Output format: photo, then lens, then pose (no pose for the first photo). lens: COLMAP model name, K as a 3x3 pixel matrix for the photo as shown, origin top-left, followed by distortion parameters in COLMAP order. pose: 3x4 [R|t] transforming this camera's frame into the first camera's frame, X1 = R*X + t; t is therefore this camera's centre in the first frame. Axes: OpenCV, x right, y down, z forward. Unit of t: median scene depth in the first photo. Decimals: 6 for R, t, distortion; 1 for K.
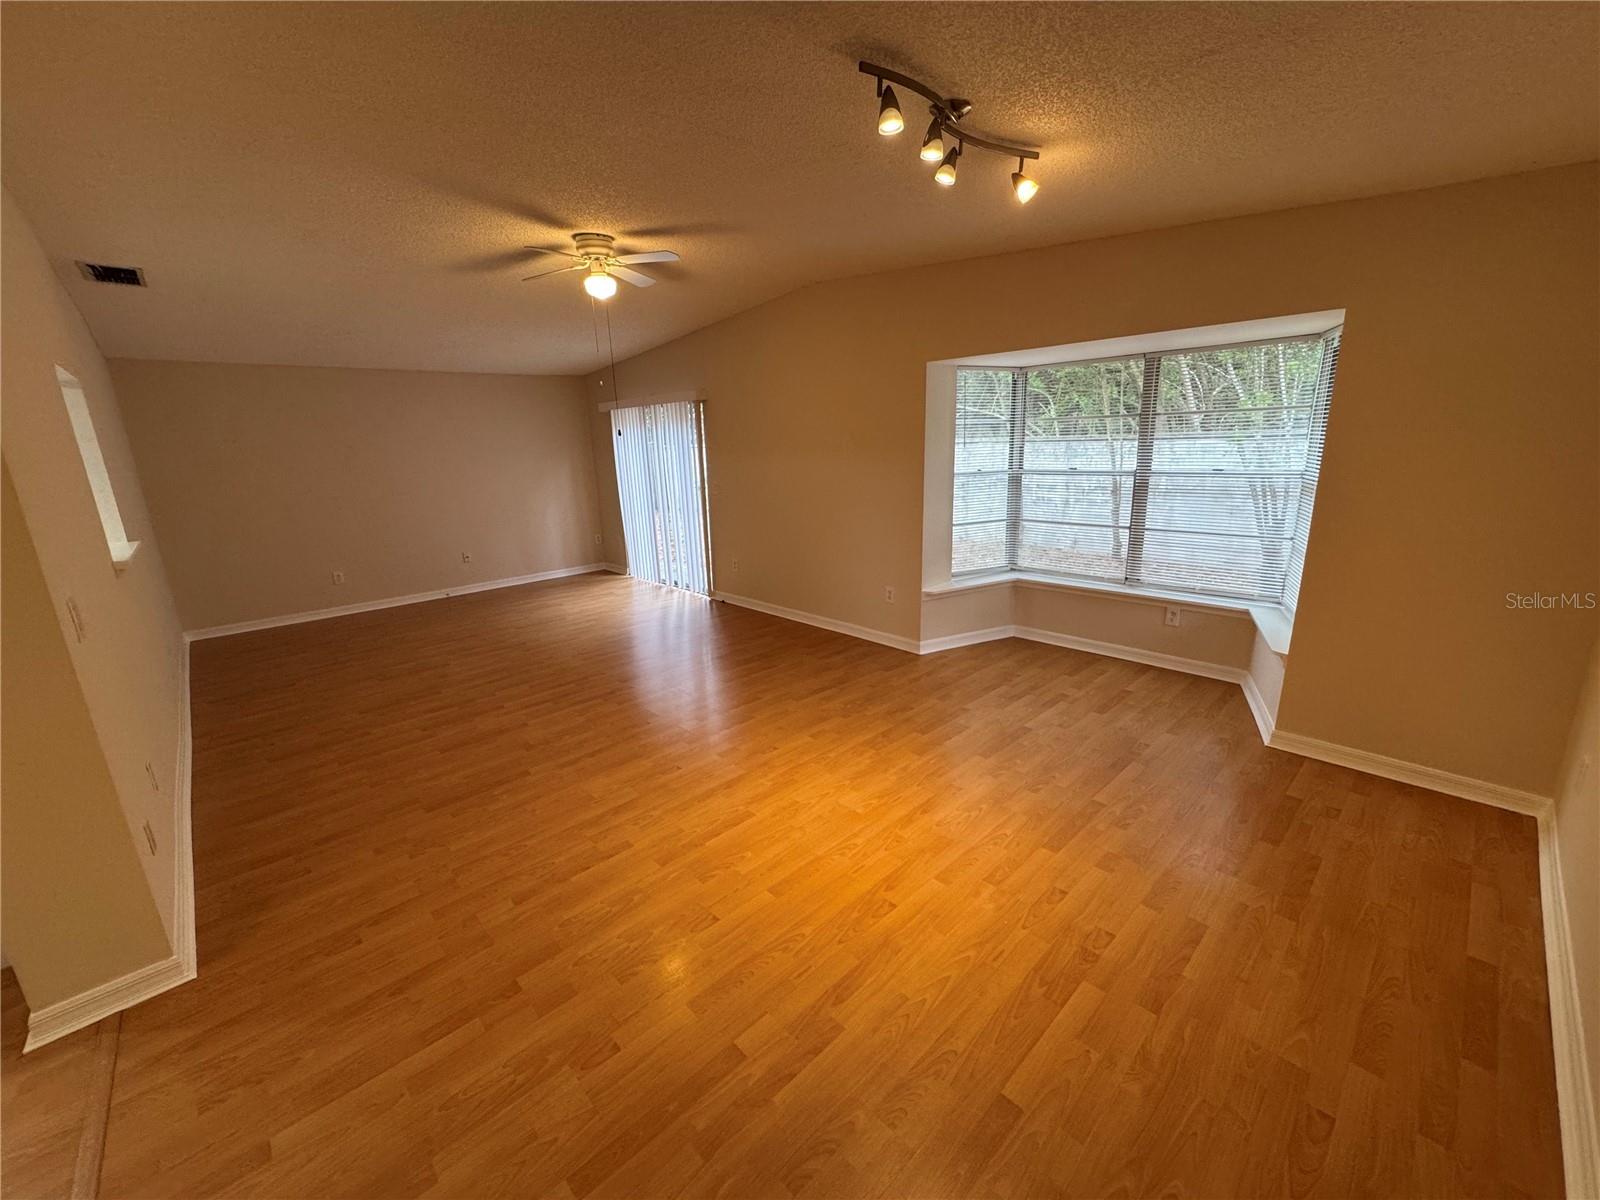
lens RADIAL K [[632.3, 0, 804.3], [0, 632.3, 616.0], [0, 0, 1]] dist [-0.008728, 0.000039]
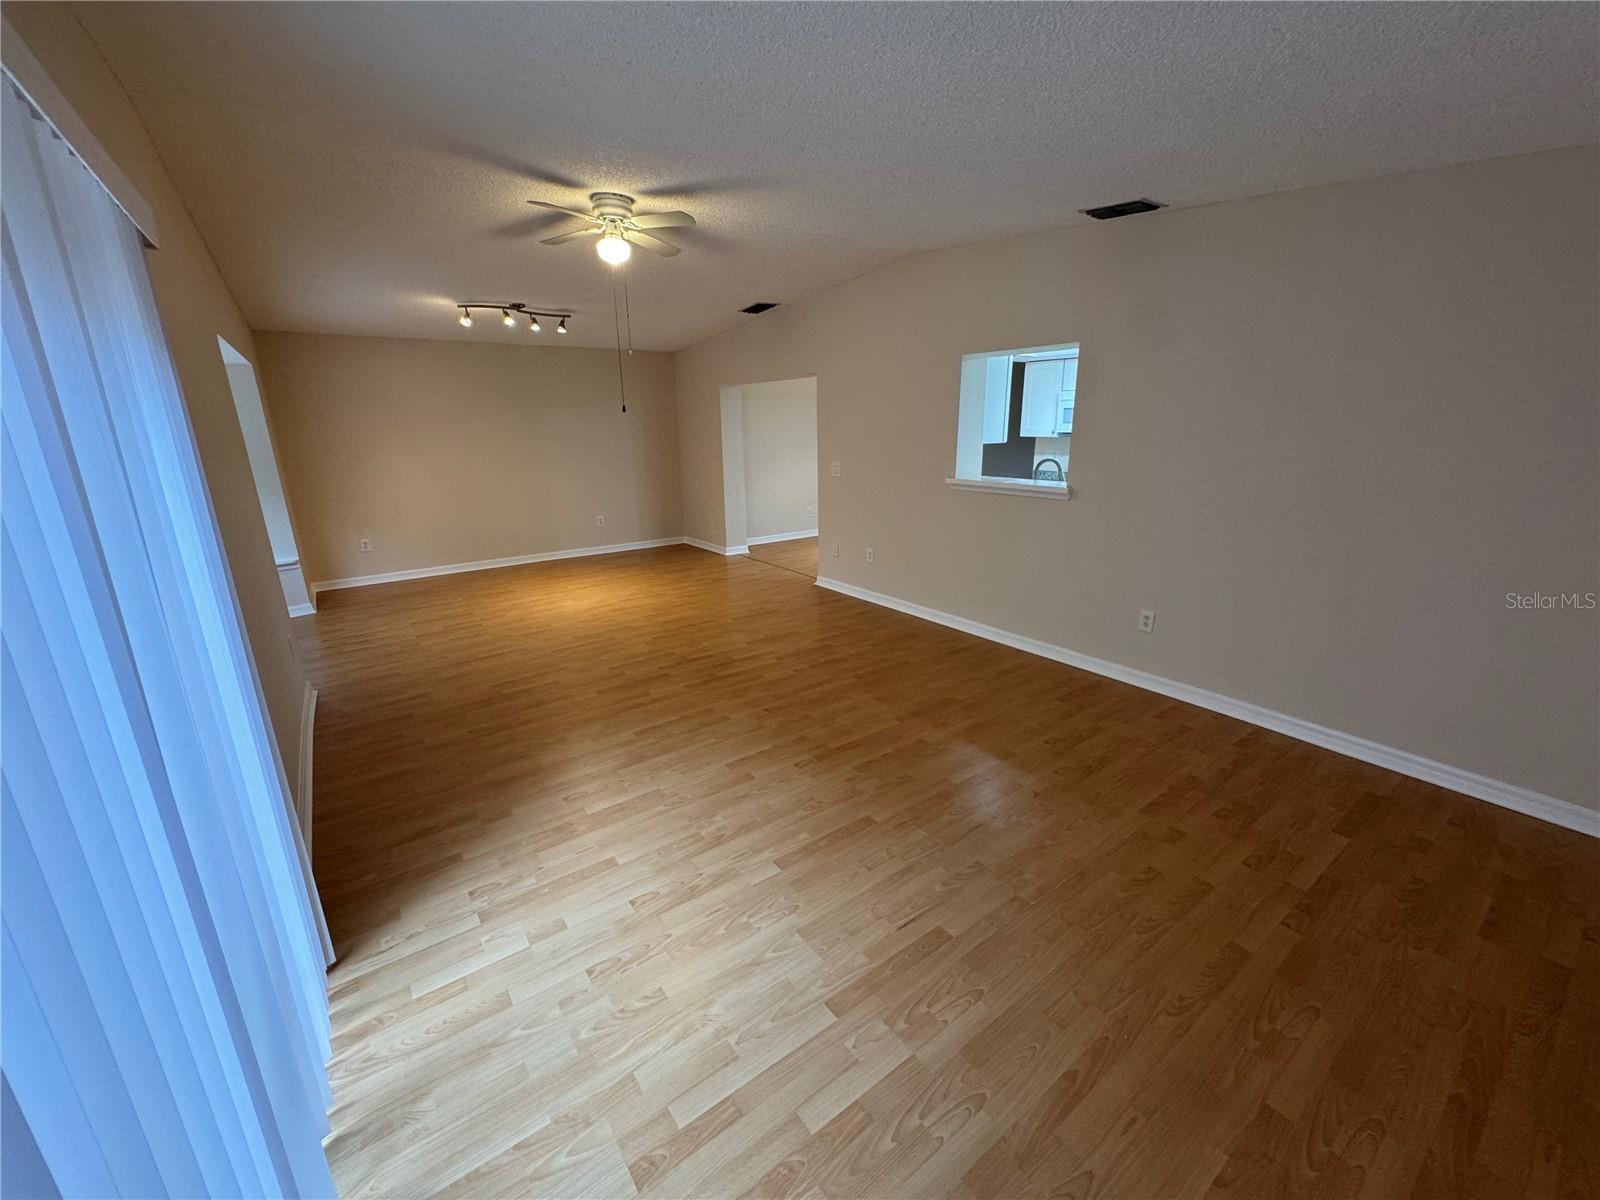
lens RADIAL K [[643.2, 0, 806.8], [0, 643.2, 601.6], [0, 0, 1]] dist [-0.000097, 0.000124]
pose [[-0.991220, 0.008708, 0.131938, -0.718851], [0.075780, 0.855109, 0.512880, -0.536474], [-0.108355, 0.518375, -0.848261, 2.002572]]
